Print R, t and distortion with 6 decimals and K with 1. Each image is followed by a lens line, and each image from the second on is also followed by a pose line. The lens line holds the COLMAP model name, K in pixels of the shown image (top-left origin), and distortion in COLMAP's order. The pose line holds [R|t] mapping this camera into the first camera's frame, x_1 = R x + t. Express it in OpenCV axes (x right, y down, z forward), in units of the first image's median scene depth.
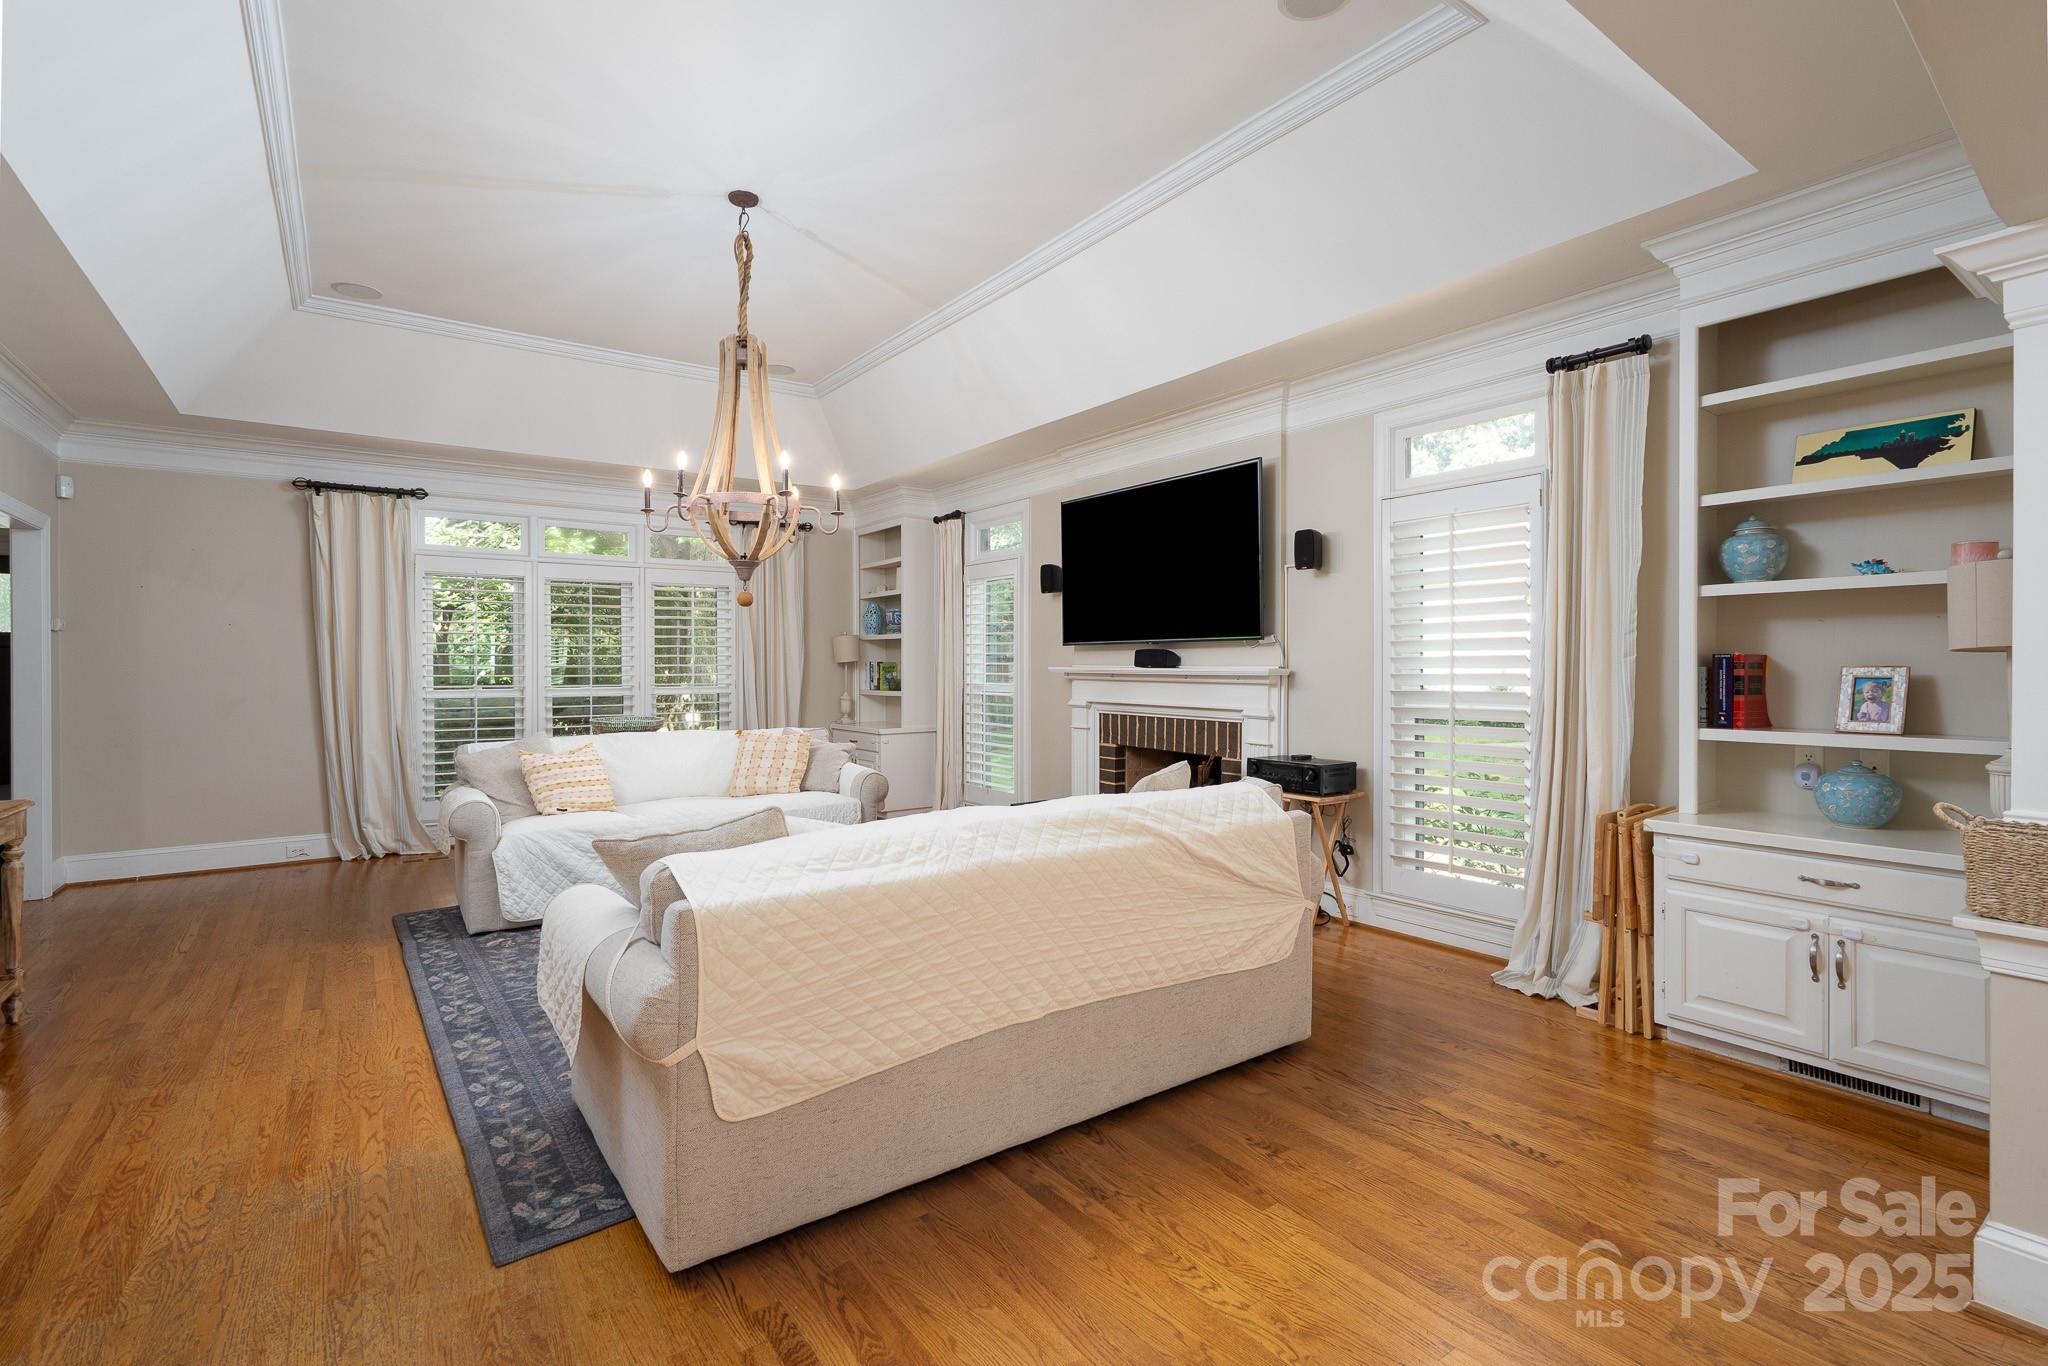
lens RADIAL K [[932.4, 0, 999.2], [0, 932.4, 659.5], [0, 0, 1]] dist [-0.002704, -0.000068]
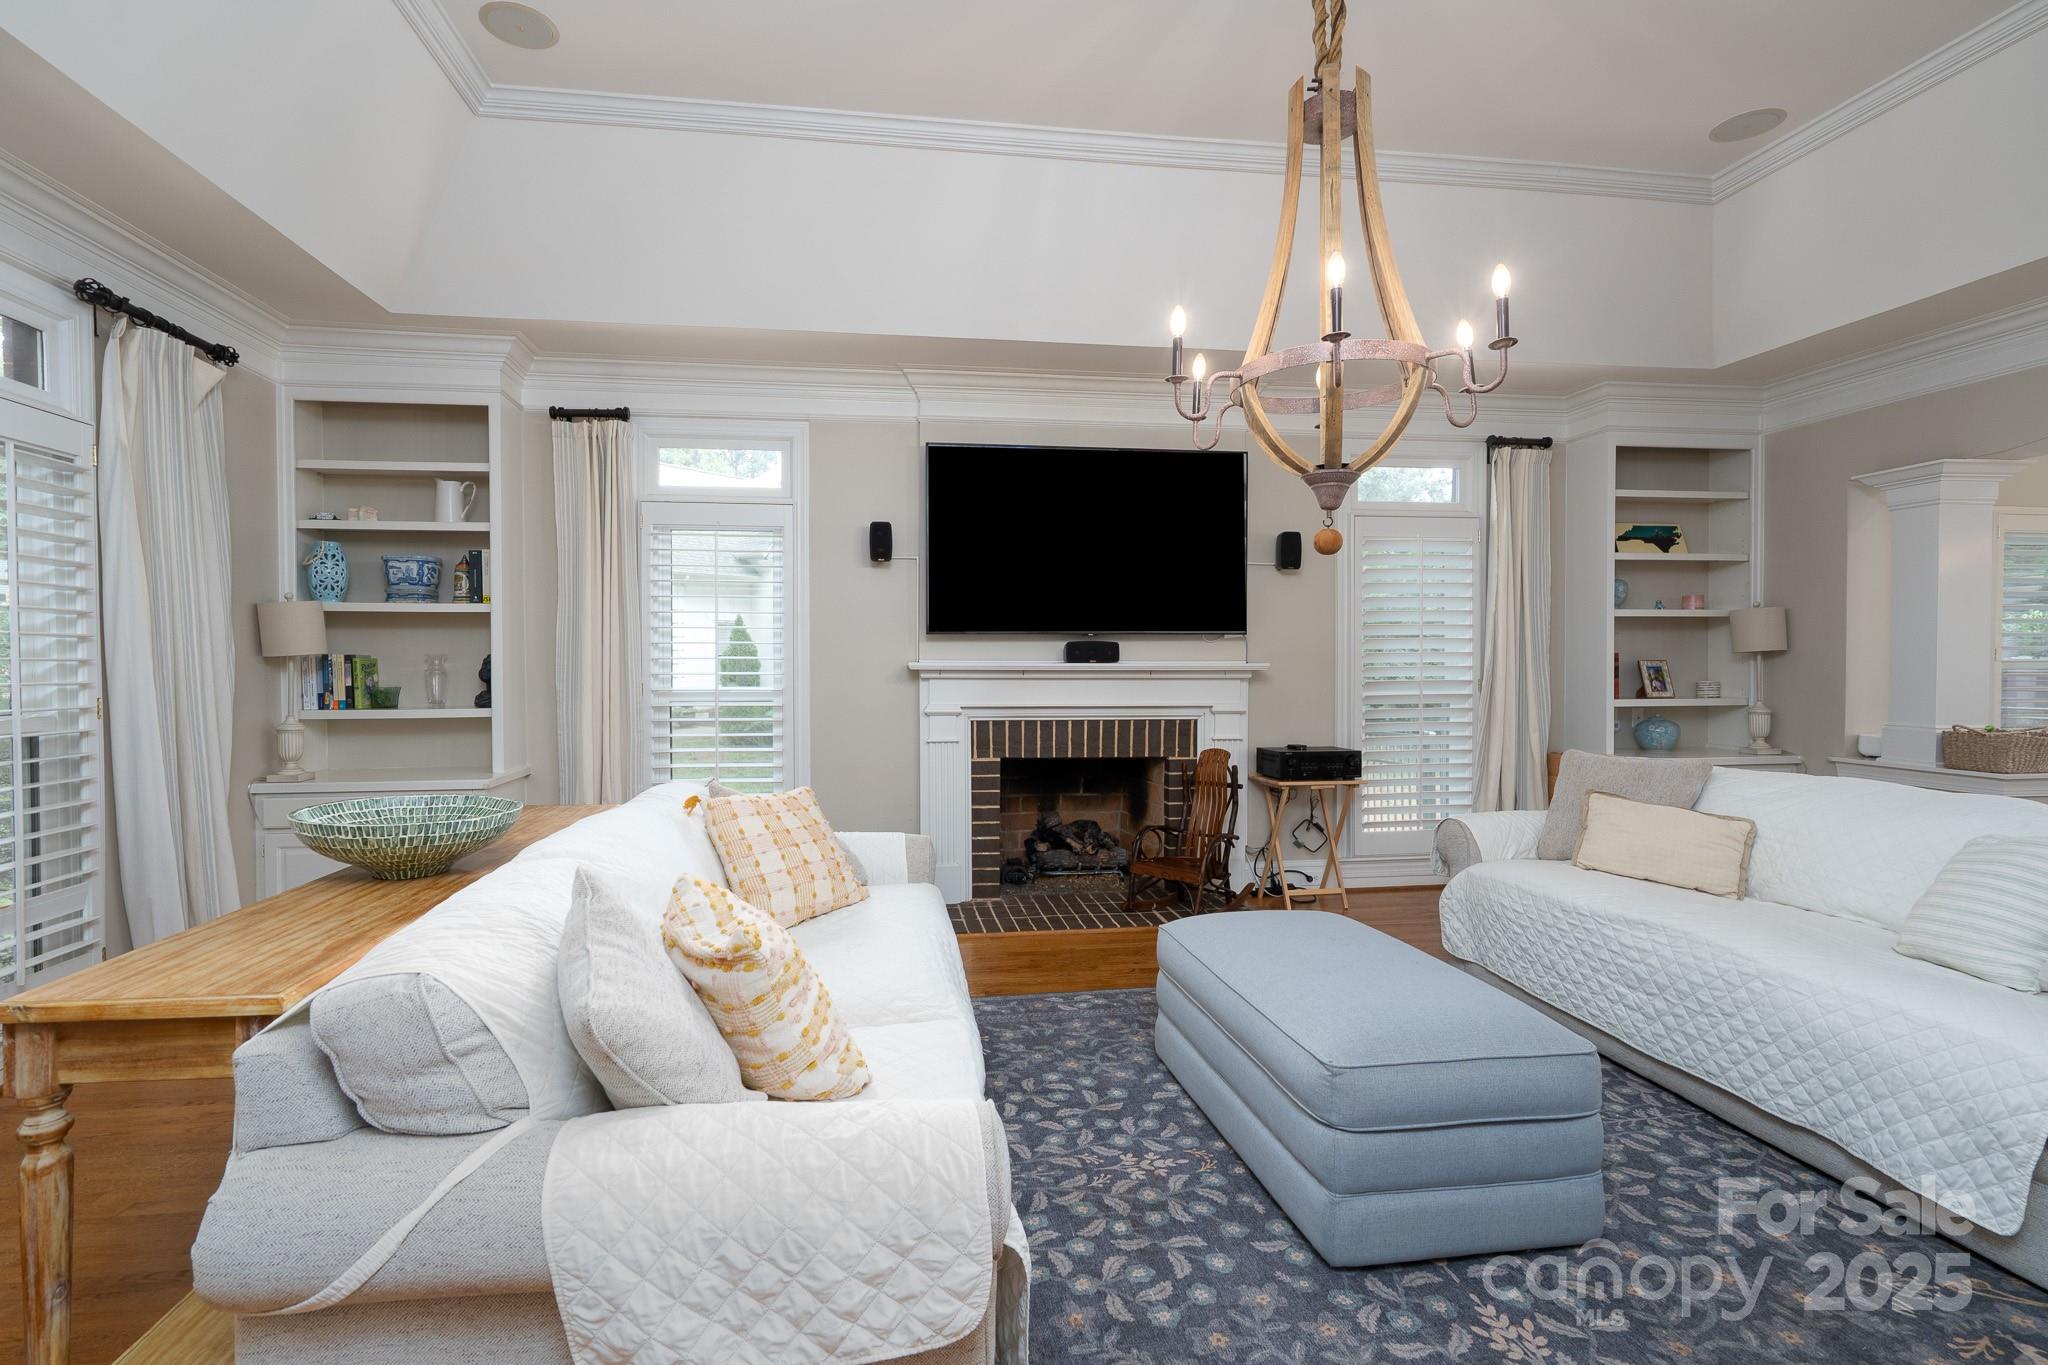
lens RADIAL K [[937.2, 0, 991.2], [0, 937.2, 680.7], [0, 0, 1]] dist [0.000487, 0.000669]
pose [[0.461958, -0.020115, 0.886674, -0.701897], [-0.004906, 0.999670, 0.025234, 0.003614], [-0.886888, -0.016007, 0.461707, 0.730259]]
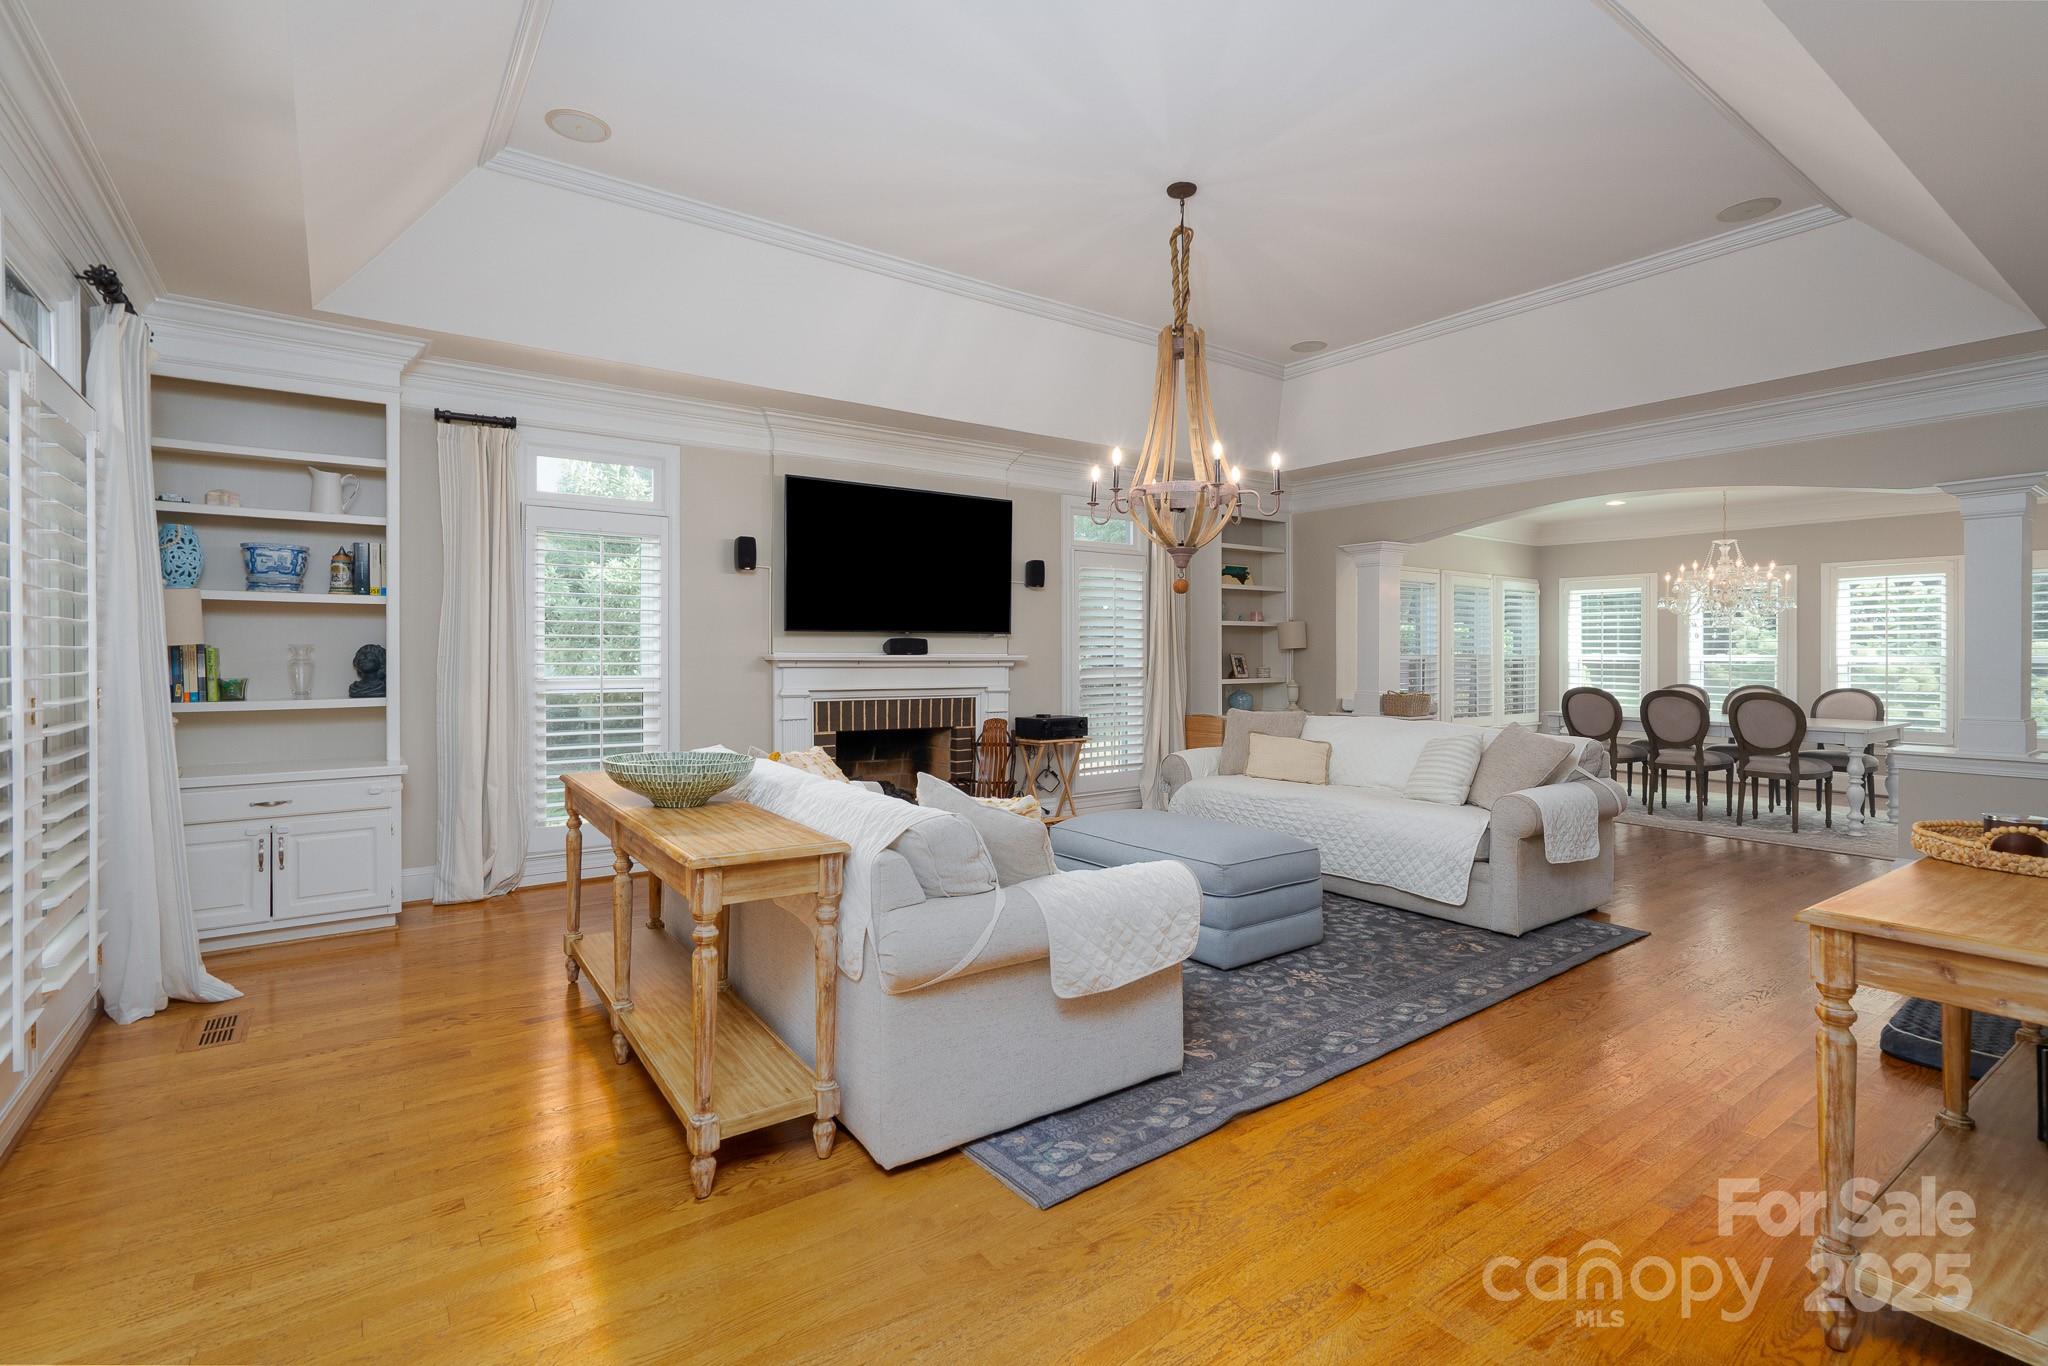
lens RADIAL K [[932.4, 0, 999.2], [0, 932.4, 659.5], [0, 0, 1]] dist [-0.002704, -0.000068]
pose [[0.005525, -0.007347, 0.999958, -1.024860], [-0.009045, 0.999932, 0.007396, 0.005155], [-0.999944, -0.009086, 0.005459, 0.949648]]
